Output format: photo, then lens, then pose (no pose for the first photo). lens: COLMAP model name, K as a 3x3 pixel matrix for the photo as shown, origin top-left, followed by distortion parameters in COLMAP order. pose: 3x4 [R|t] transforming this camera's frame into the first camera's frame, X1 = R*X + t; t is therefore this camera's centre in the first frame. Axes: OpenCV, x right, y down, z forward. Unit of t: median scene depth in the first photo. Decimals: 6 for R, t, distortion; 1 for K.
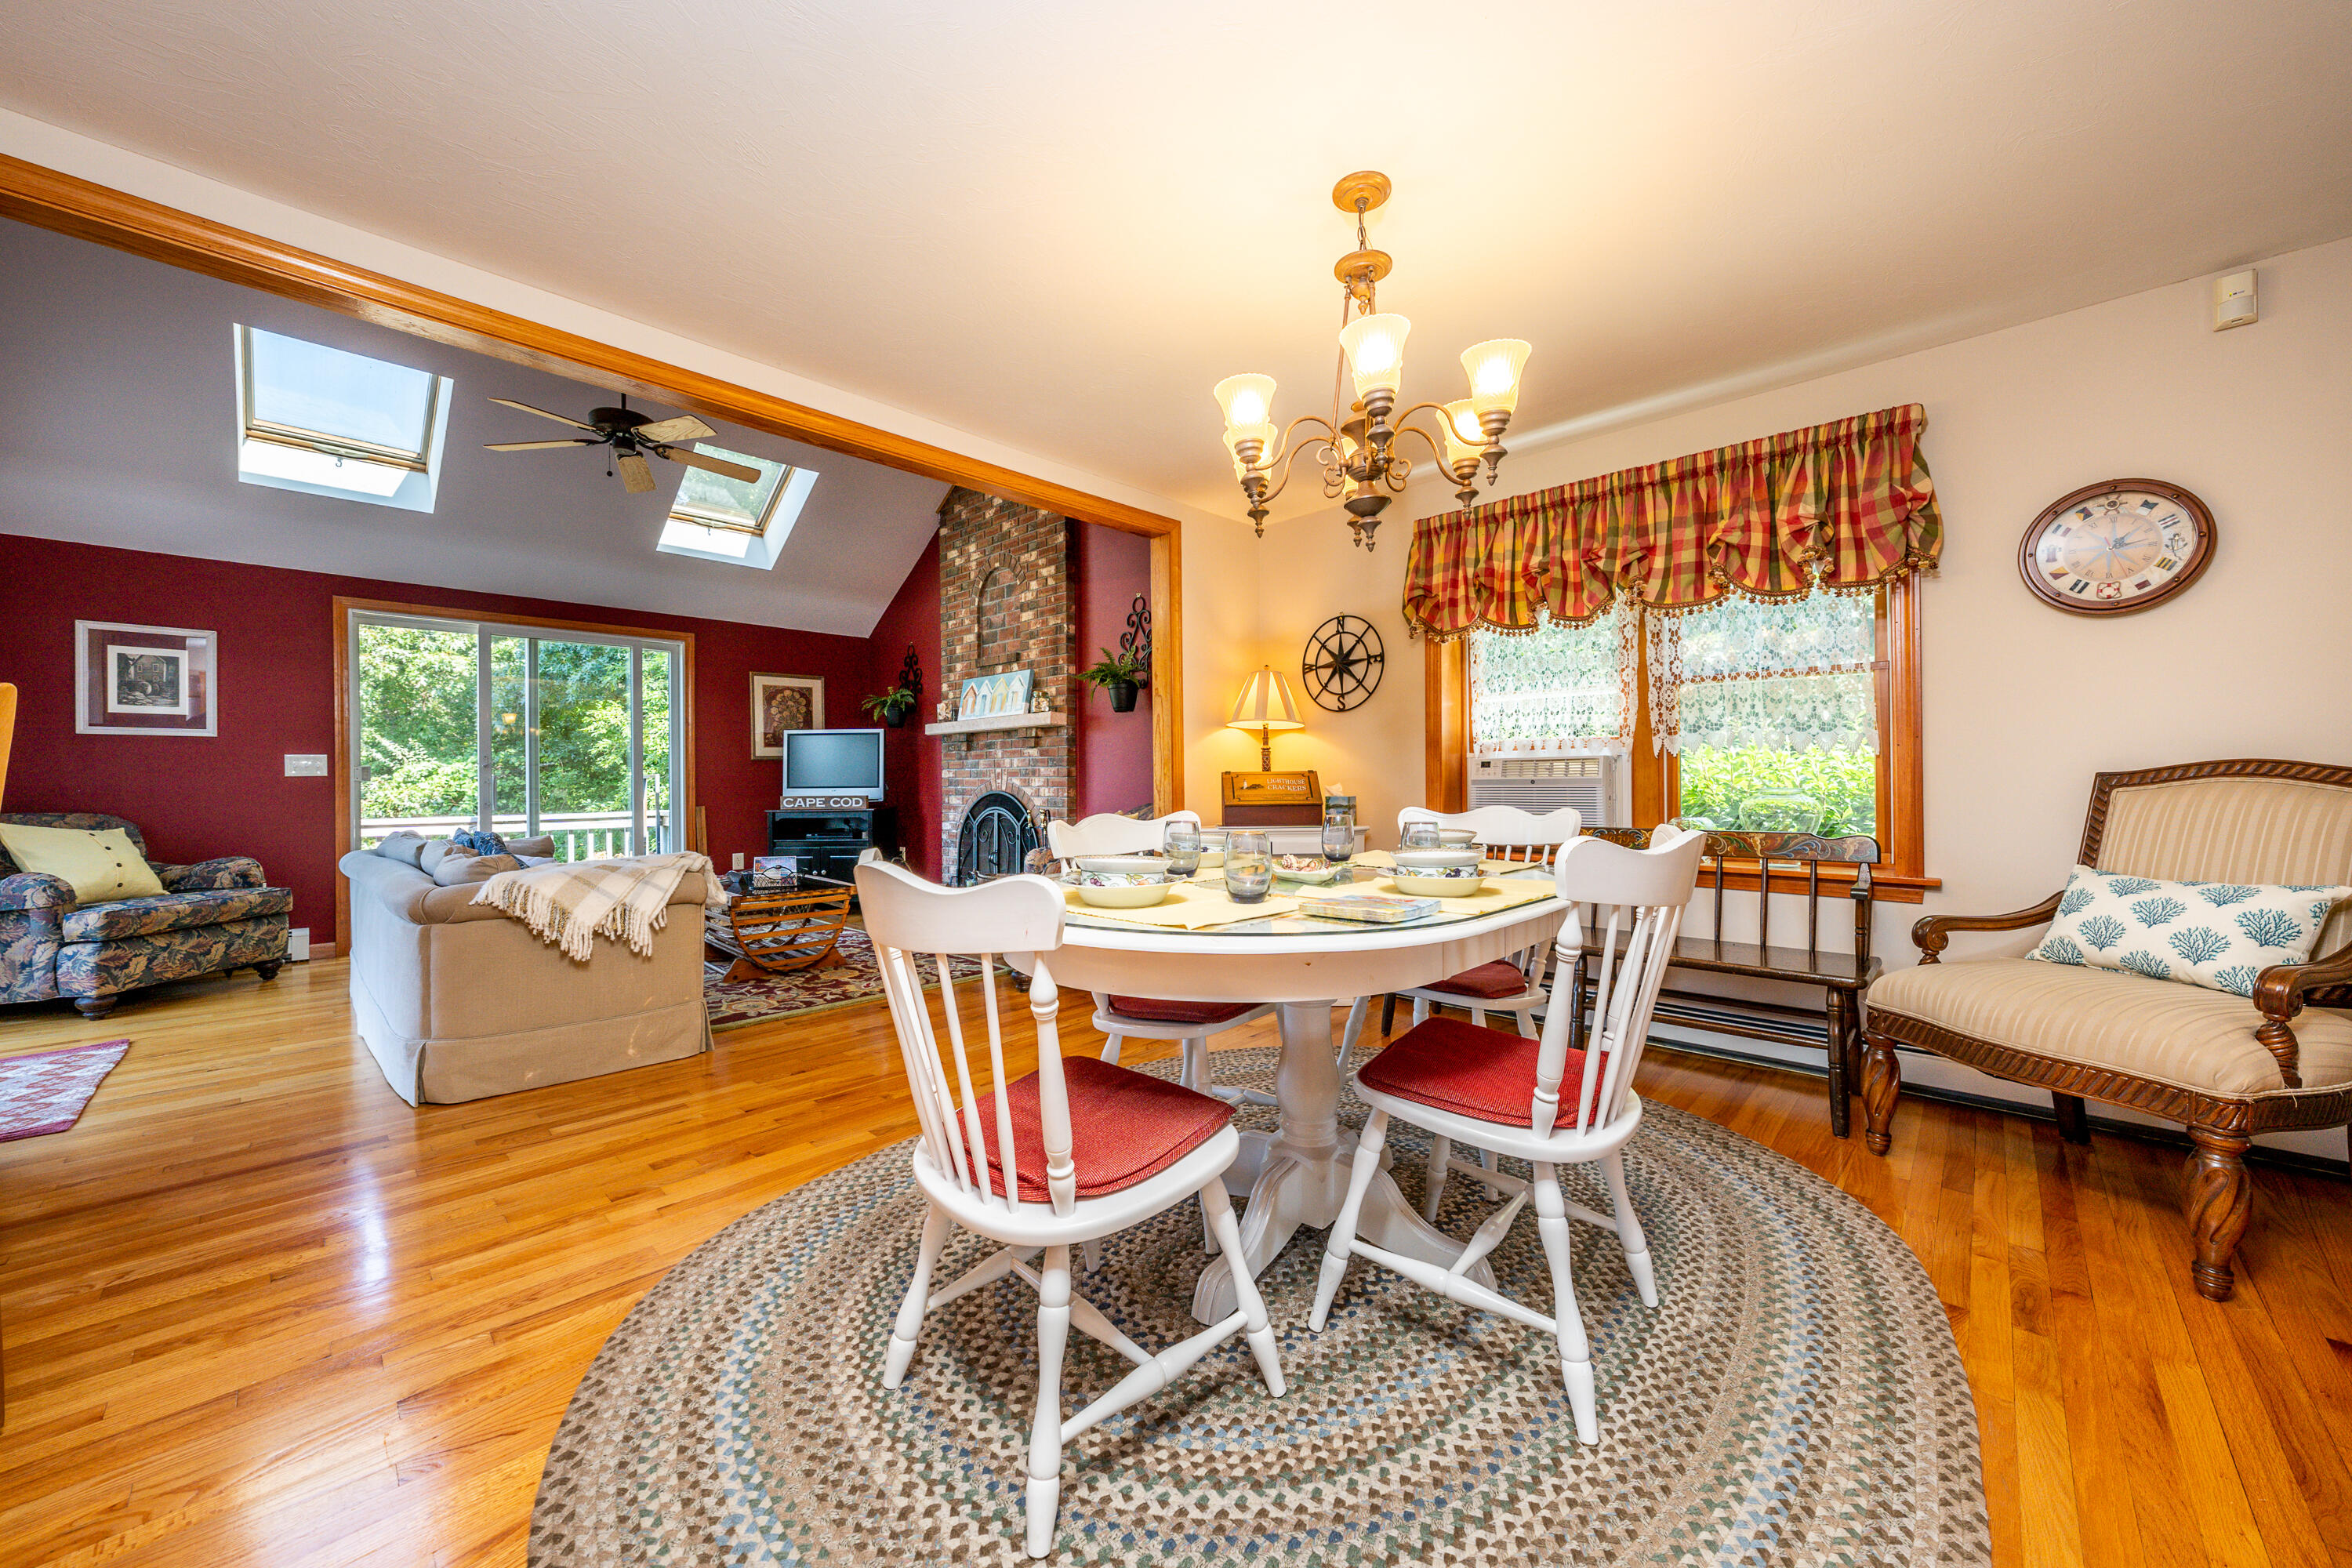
lens RADIAL K [[863.6, 0, 1182.7], [0, 863.6, 775.7], [0, 0, 1]] dist [-0.000698, 0.000156]
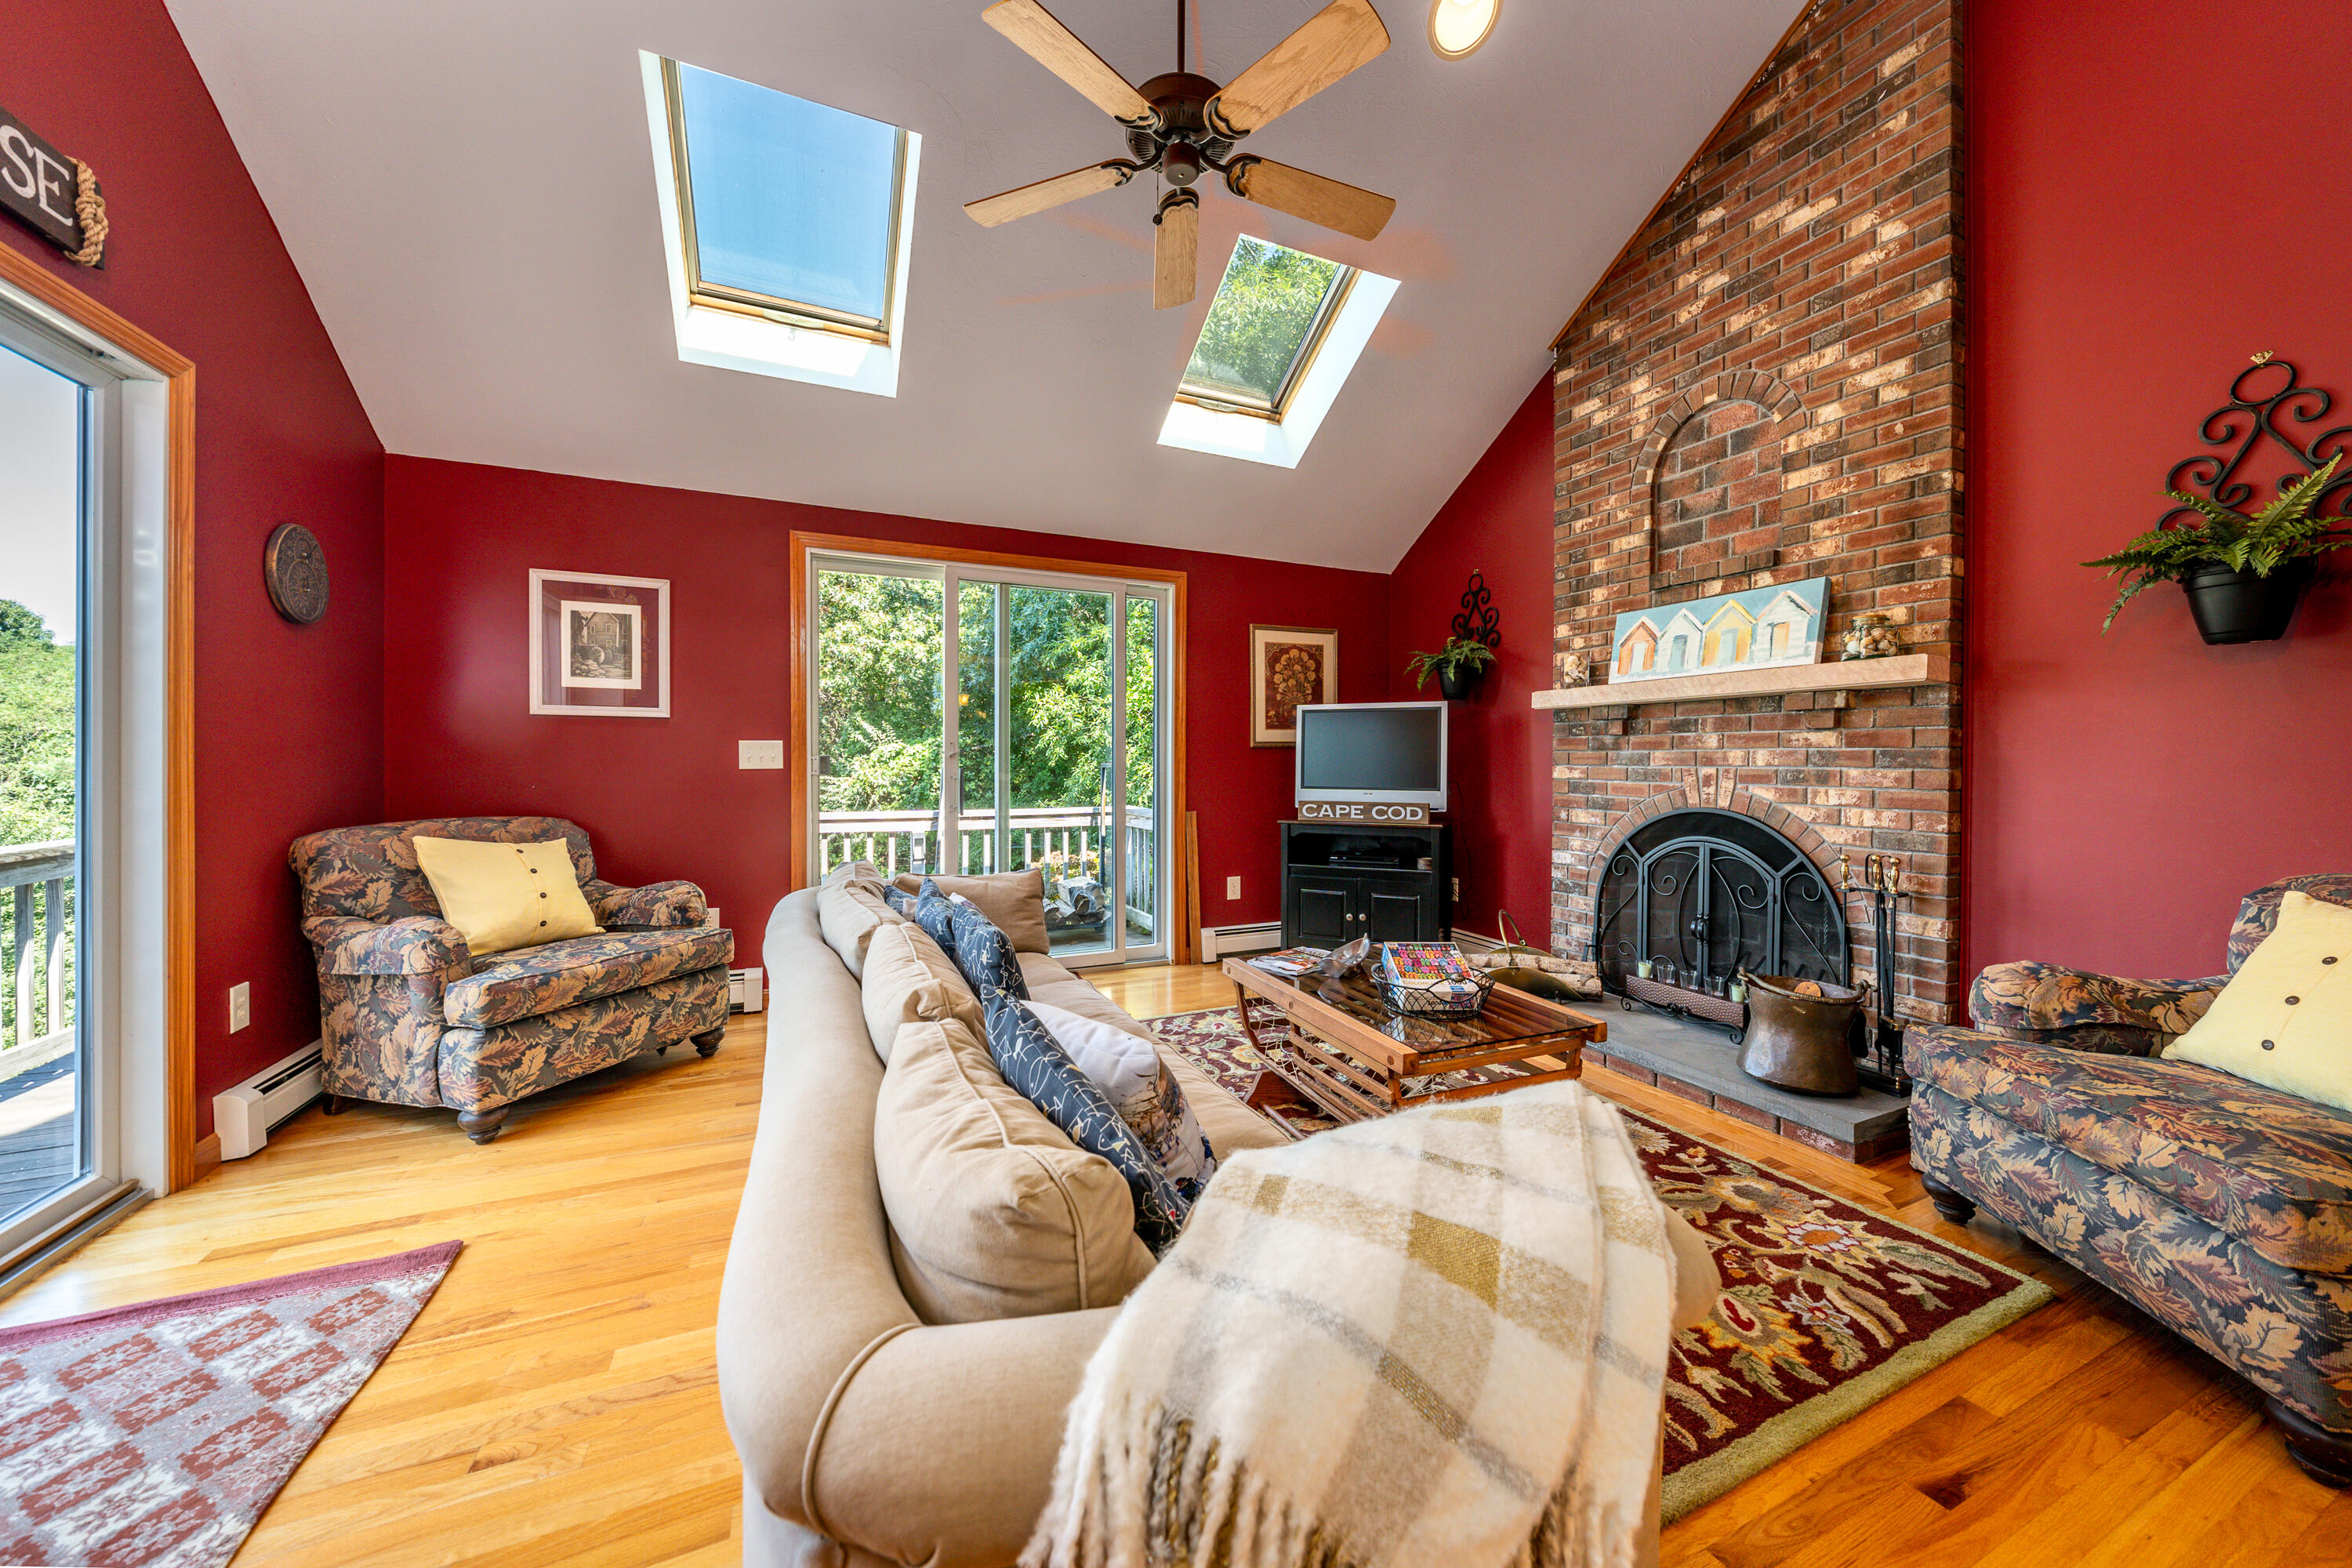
lens RADIAL K [[813.9, 0, 1180.9], [0, 813.9, 762.7], [0, 0, 1]] dist [-0.001760, -0.000047]
pose [[0.926988, 0.013675, -0.374842, -0.445999], [-0.010115, 0.999883, 0.011462, -0.018662], [0.374955, -0.006833, 0.927018, 0.523750]]
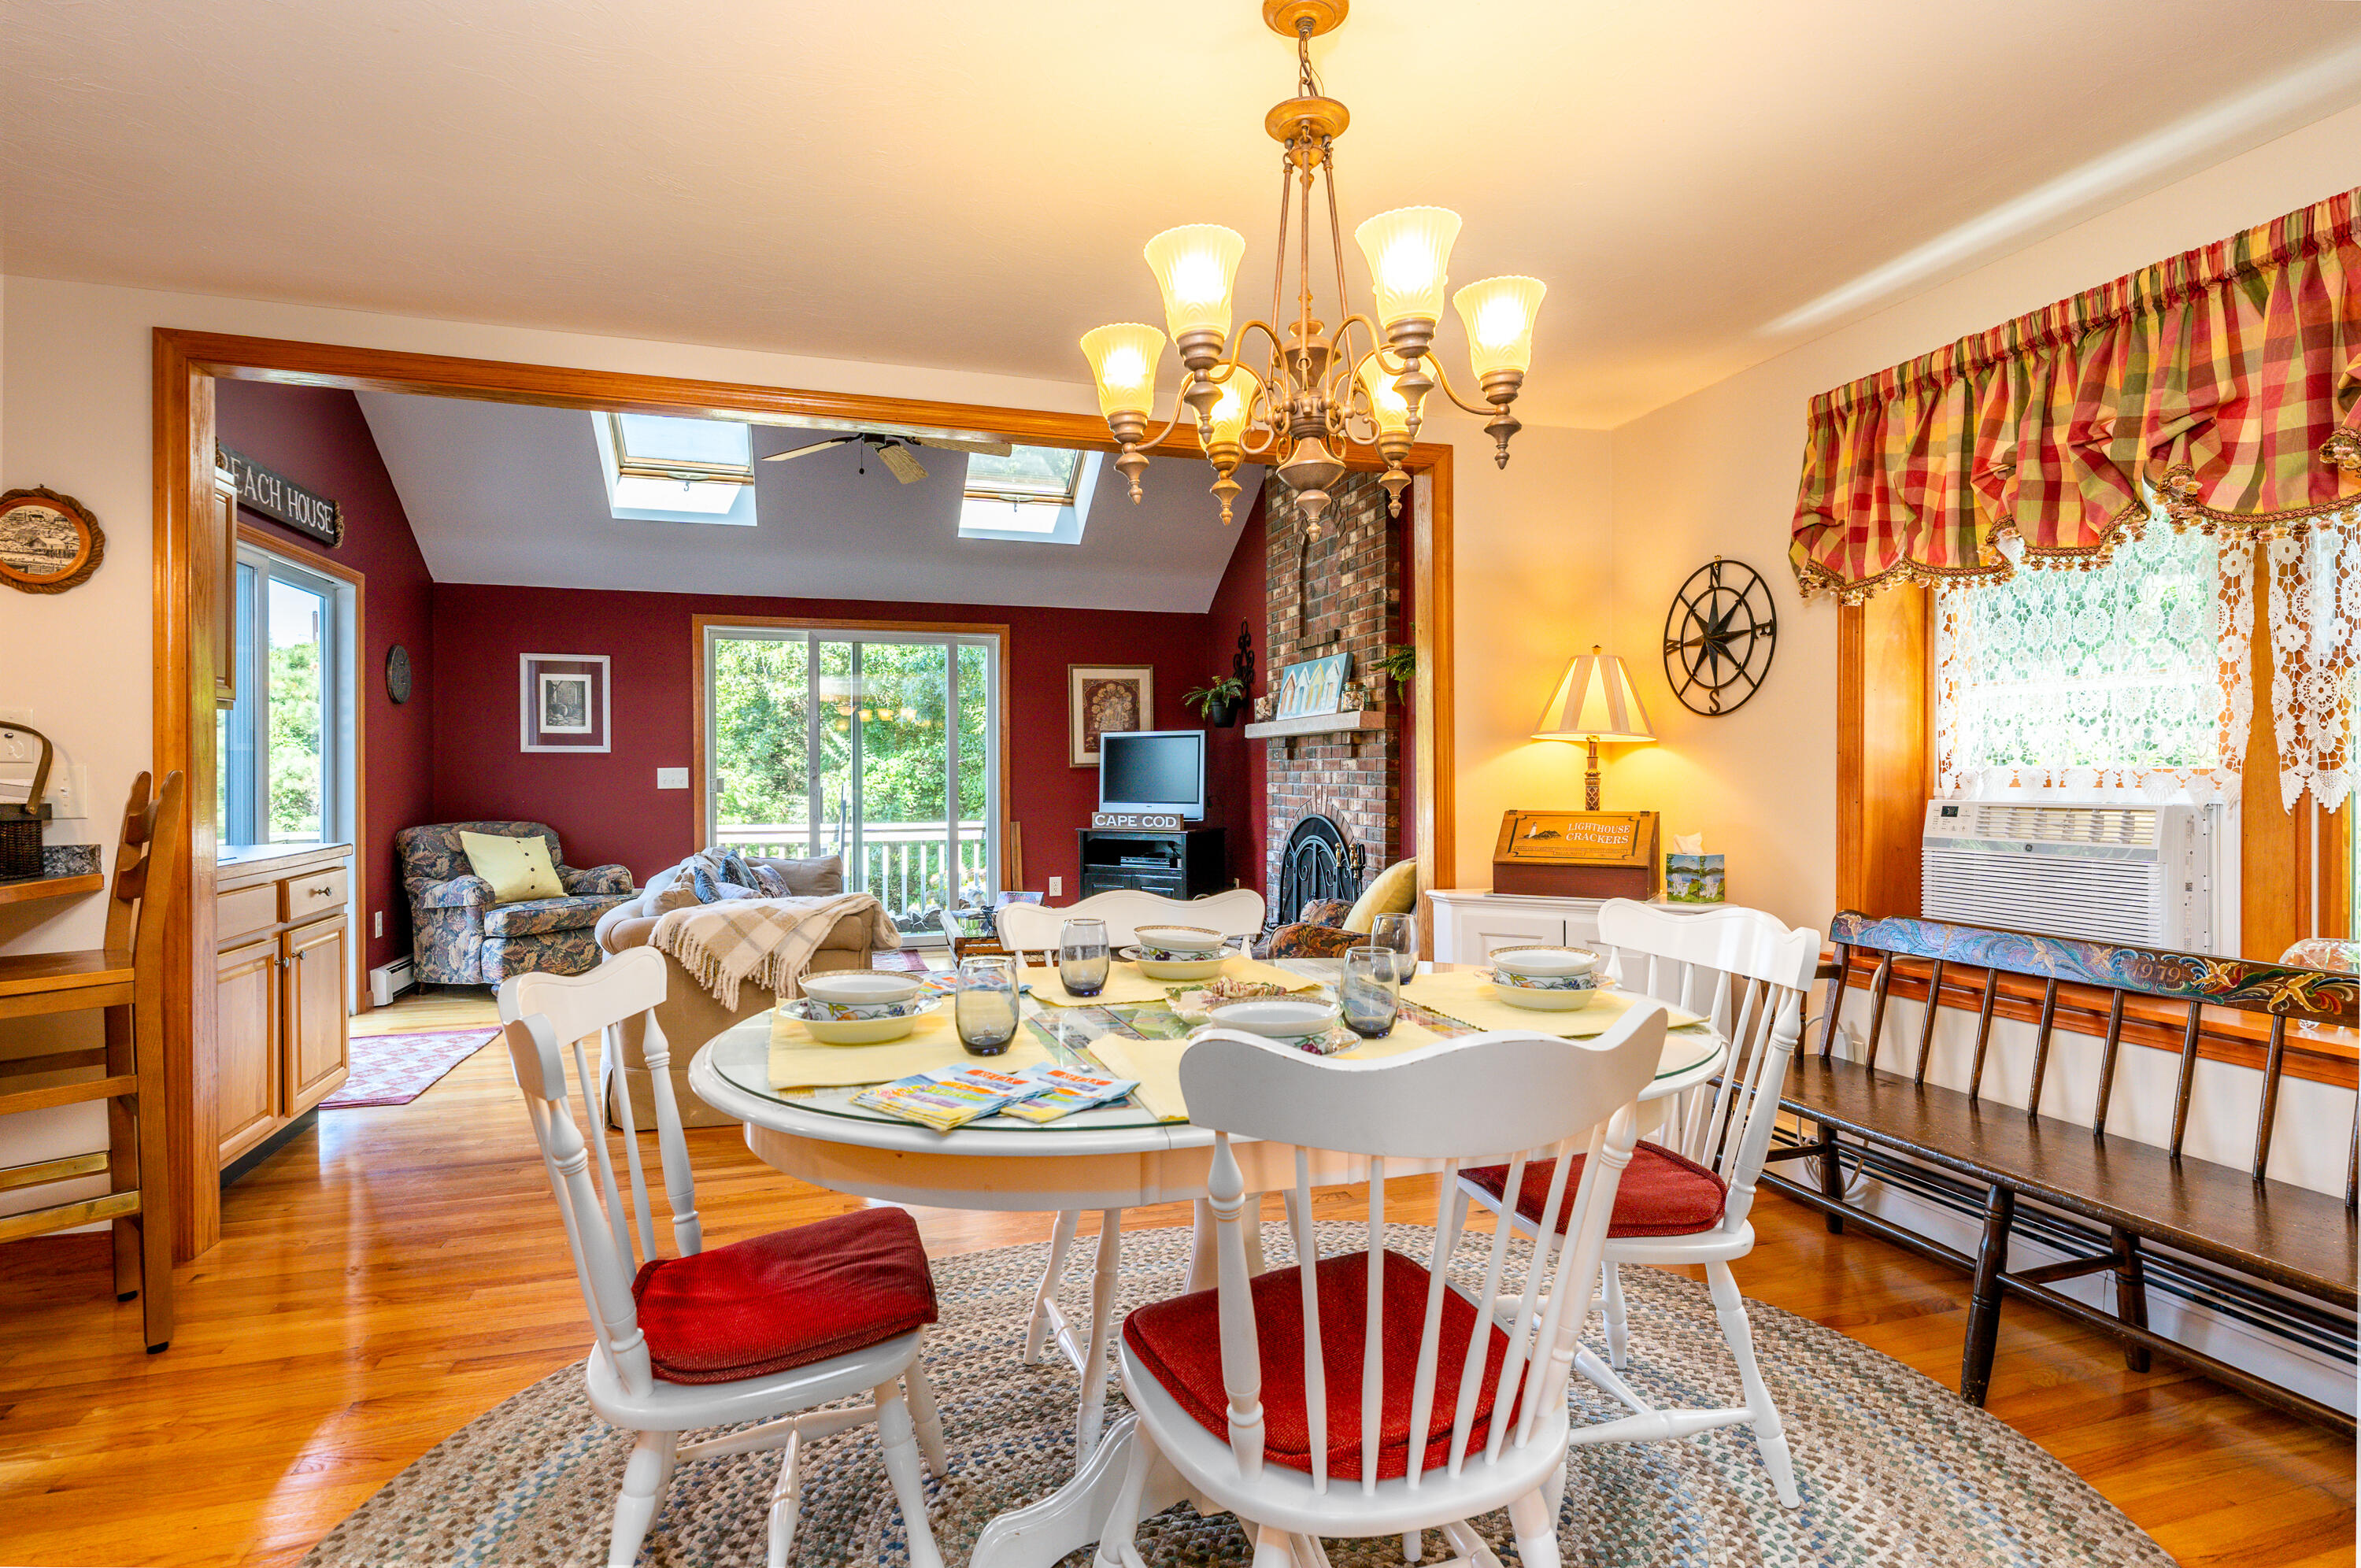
lens RADIAL K [[1180.8, 0, 1185.1], [0, 1180.8, 771.2], [0, 0, 1]] dist [0.002861, -0.000661]
pose [[0.868450, 0.007027, -0.495728, 0.262033], [-0.002415, 0.999948, 0.009943, -0.039947], [0.495772, -0.007438, 0.868421, 0.068277]]
